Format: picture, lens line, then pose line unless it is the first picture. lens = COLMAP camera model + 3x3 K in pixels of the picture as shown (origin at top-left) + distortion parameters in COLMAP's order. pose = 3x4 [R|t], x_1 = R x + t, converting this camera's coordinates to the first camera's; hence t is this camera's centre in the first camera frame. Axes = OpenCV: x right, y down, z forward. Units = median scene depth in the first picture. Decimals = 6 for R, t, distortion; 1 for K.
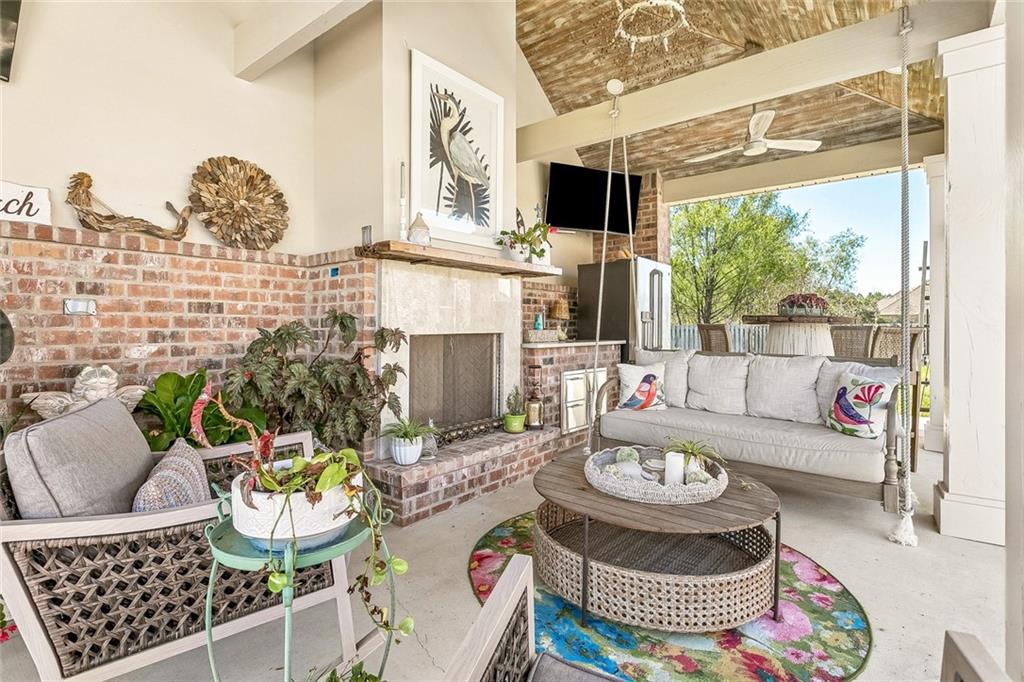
lens RADIAL K [[490.6, 0, 518.6], [0, 490.6, 331.2], [0, 0, 1]] dist [-0.006665, 0.001069]
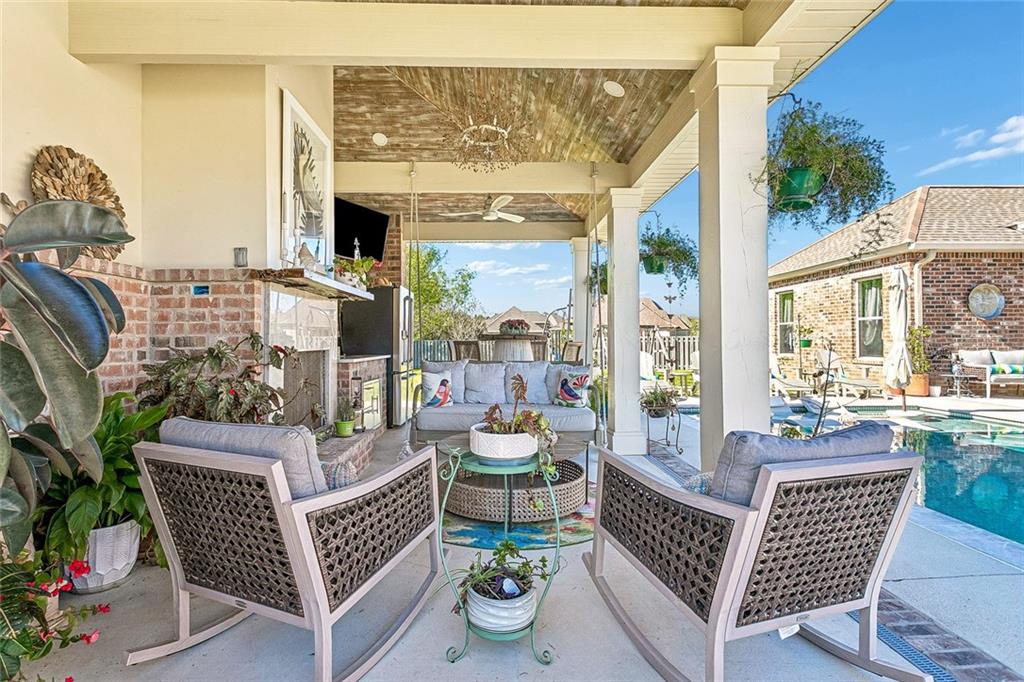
lens RADIAL K [[490.6, 0, 494.9], [0, 490.6, 340.6], [0, 0, 1]] dist [-0.006665, 0.001069]
pose [[0.771729, -0.005065, 0.635931, -0.516369], [0.013484, 0.999874, -0.008400, -0.003381], [-0.635808, 0.015058, 0.771700, -0.115320]]
